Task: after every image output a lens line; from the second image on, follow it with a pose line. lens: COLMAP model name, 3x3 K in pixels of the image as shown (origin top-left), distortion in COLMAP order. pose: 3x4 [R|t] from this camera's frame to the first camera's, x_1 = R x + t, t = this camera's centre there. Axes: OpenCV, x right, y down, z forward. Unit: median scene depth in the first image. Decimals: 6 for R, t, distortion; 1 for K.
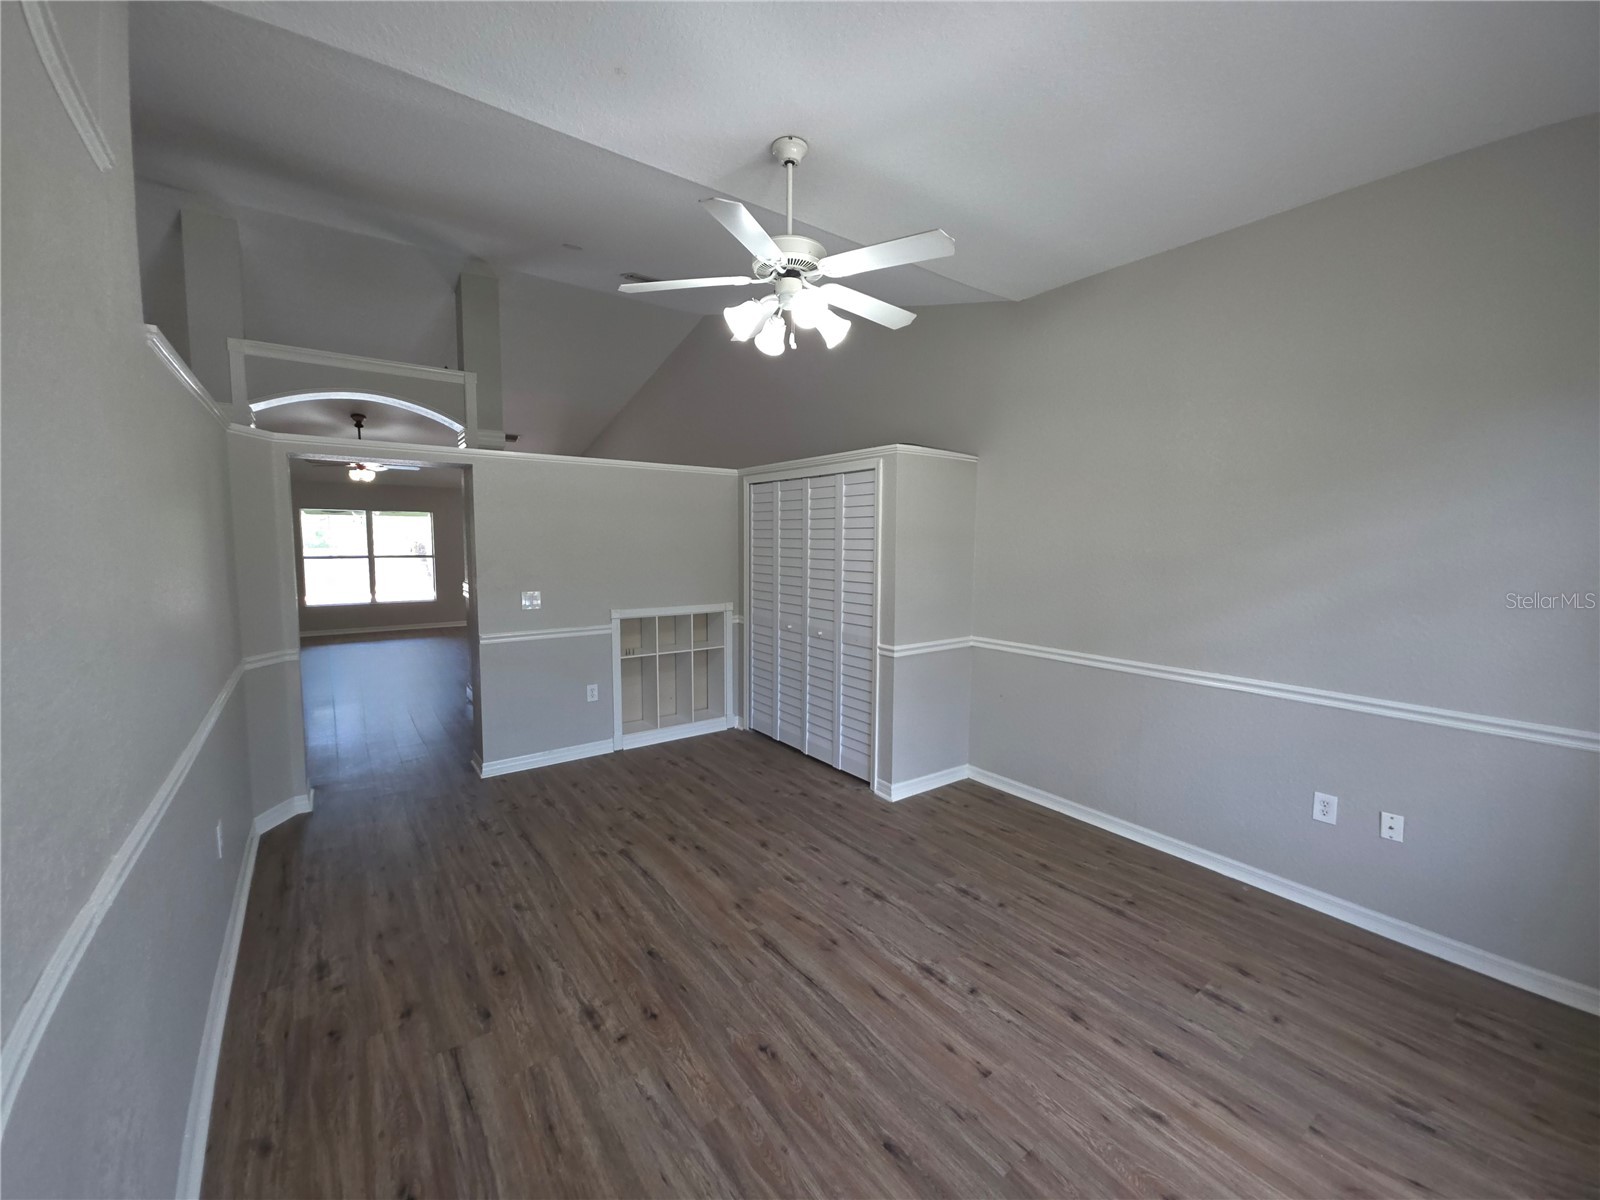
lens RADIAL K [[646.0, 0, 783.3], [0, 646.0, 592.5], [0, 0, 1]] dist [0.006056, -0.003068]
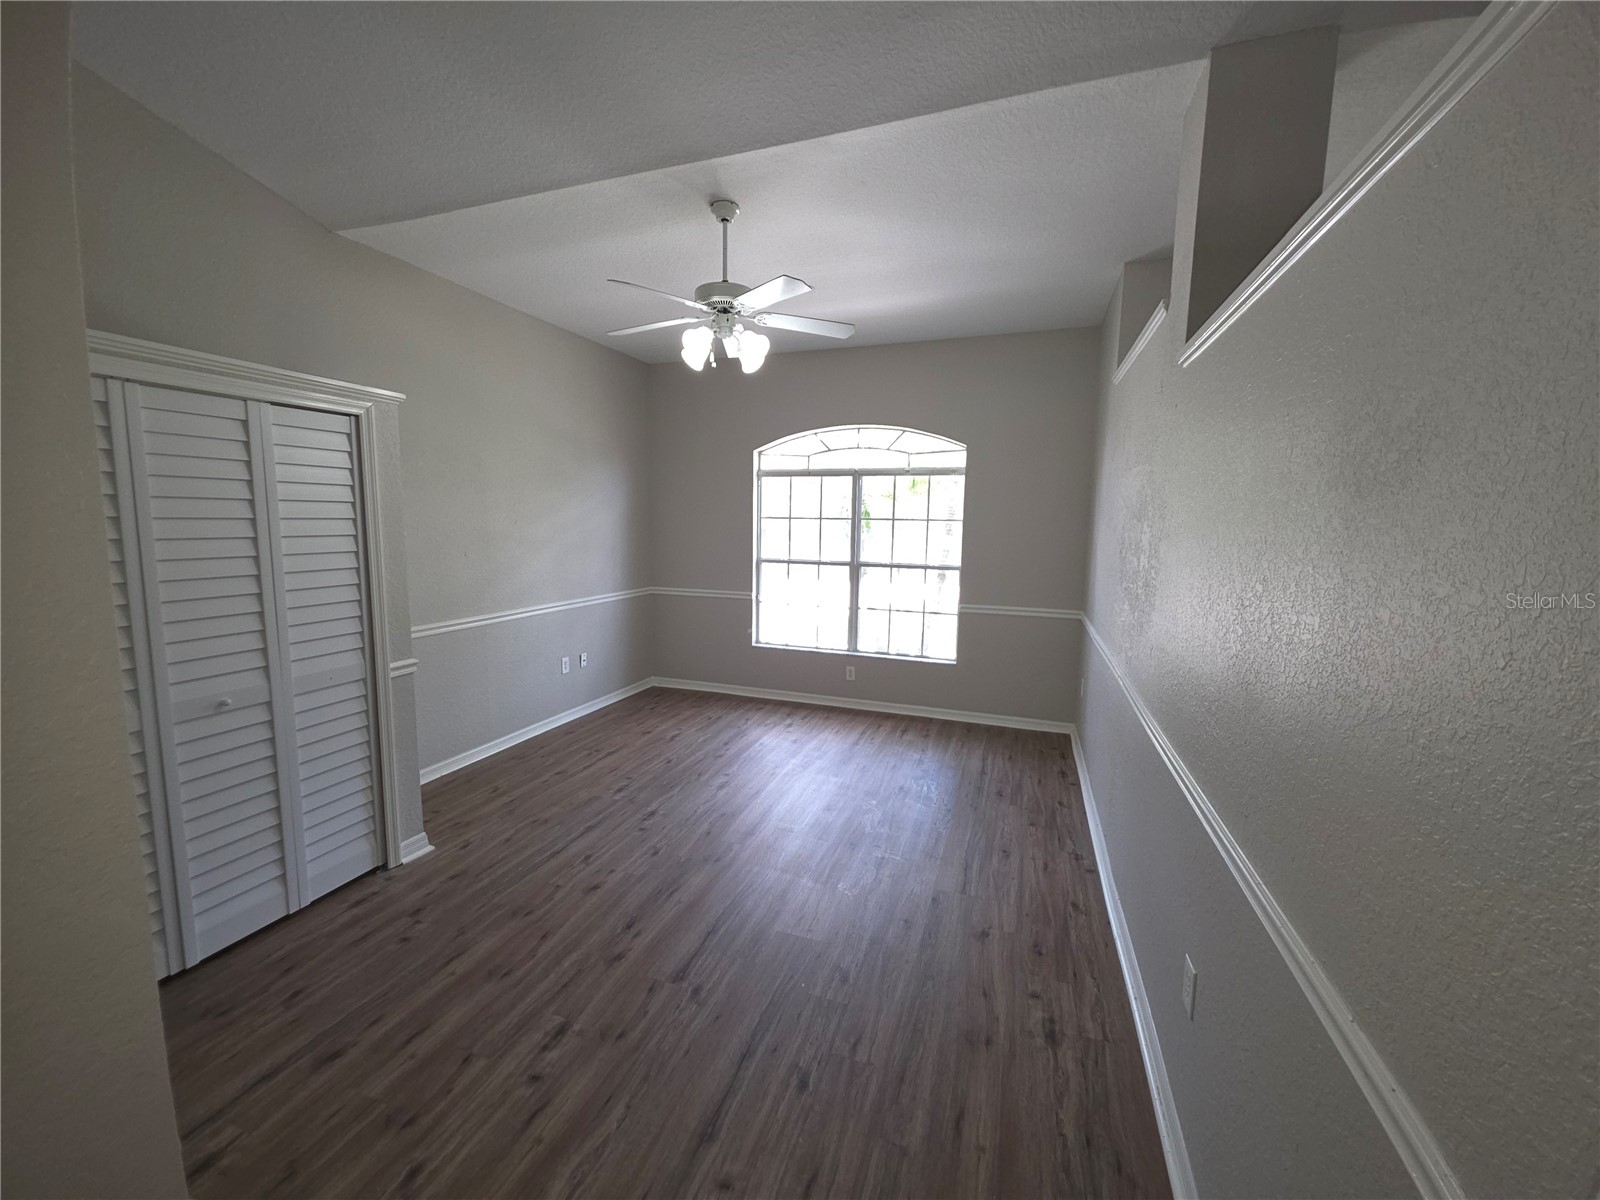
lens RADIAL K [[646.0, 0, 807.8], [0, 646.0, 599.9], [0, 0, 1]] dist [0.006056, -0.003068]
pose [[-0.591762, -0.113371, 0.798101, -1.042288], [0.050826, 0.982843, 0.177300, -0.143736], [-0.804509, 0.145484, -0.575847, 1.525789]]
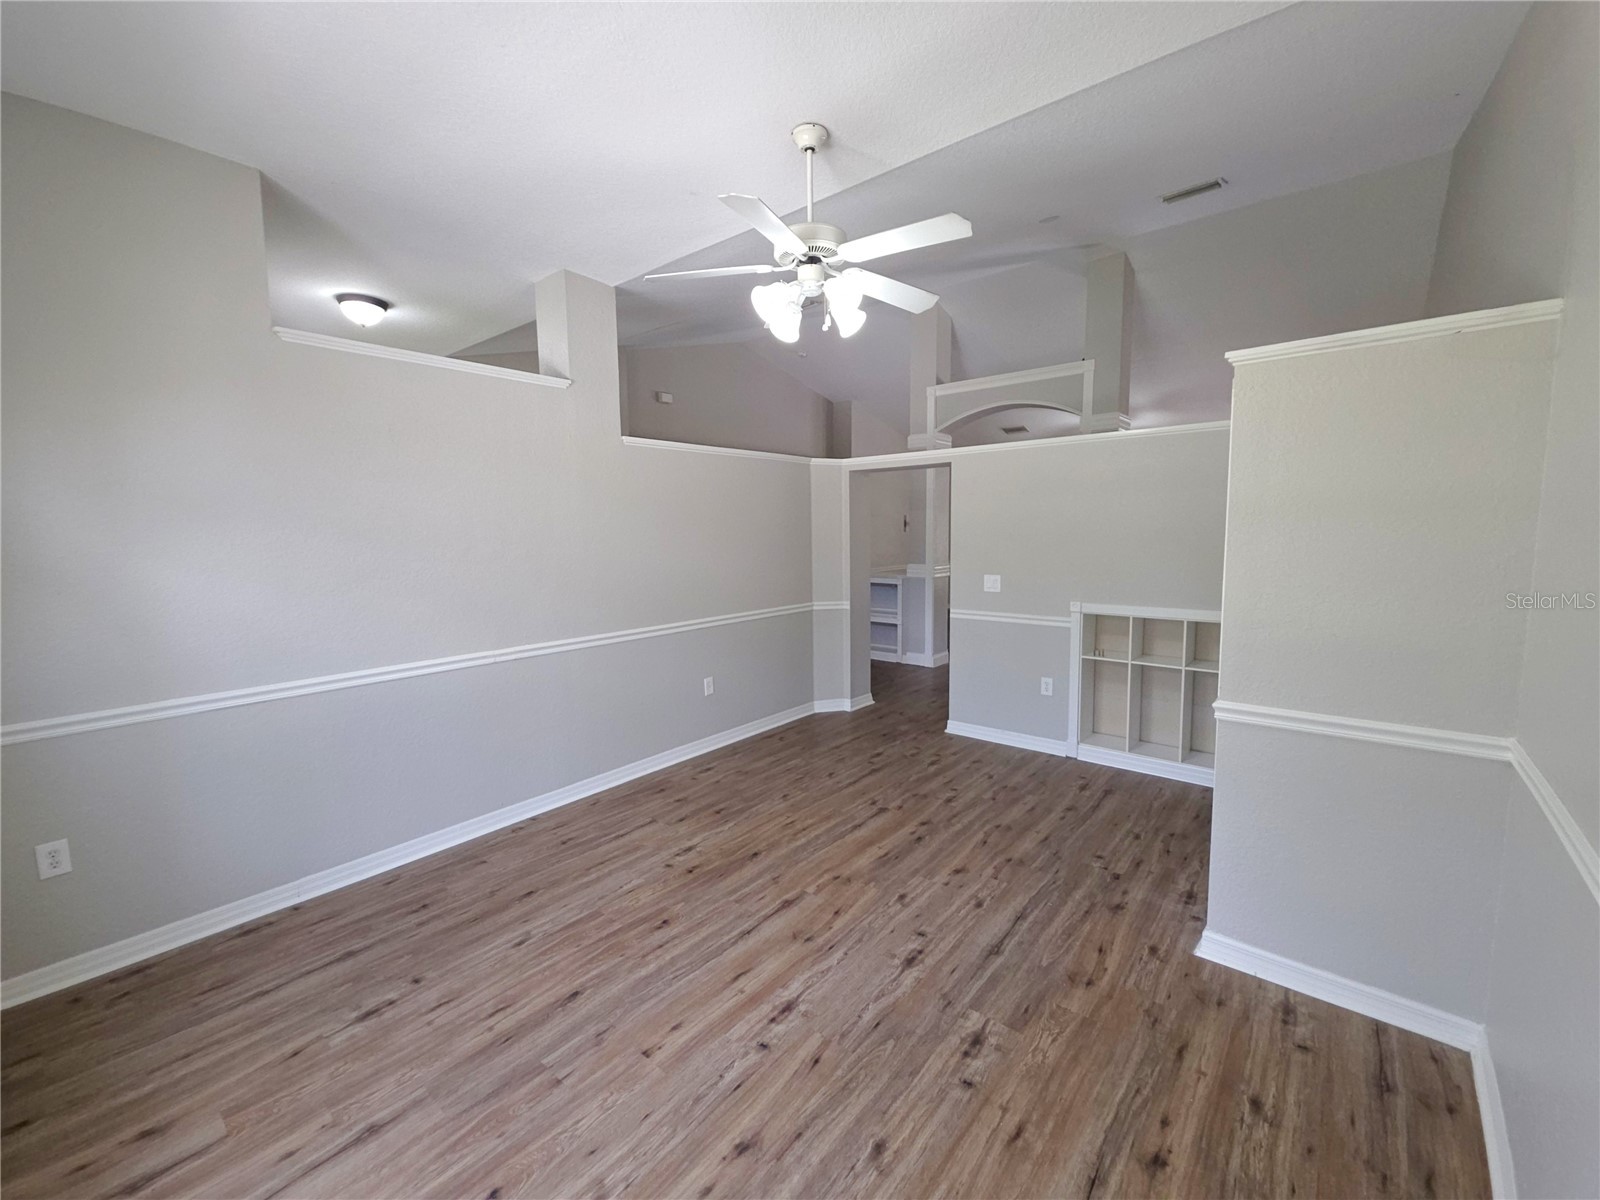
lens RADIAL K [[646.0, 0, 773.4], [0, 646.0, 596.3], [0, 0, 1]] dist [0.006056, -0.003068]
pose [[0.230918, 0.091994, -0.968615, 0.925806], [-0.066867, 0.994667, 0.078527, -0.044586], [0.970673, 0.046635, 0.235838, 0.668847]]
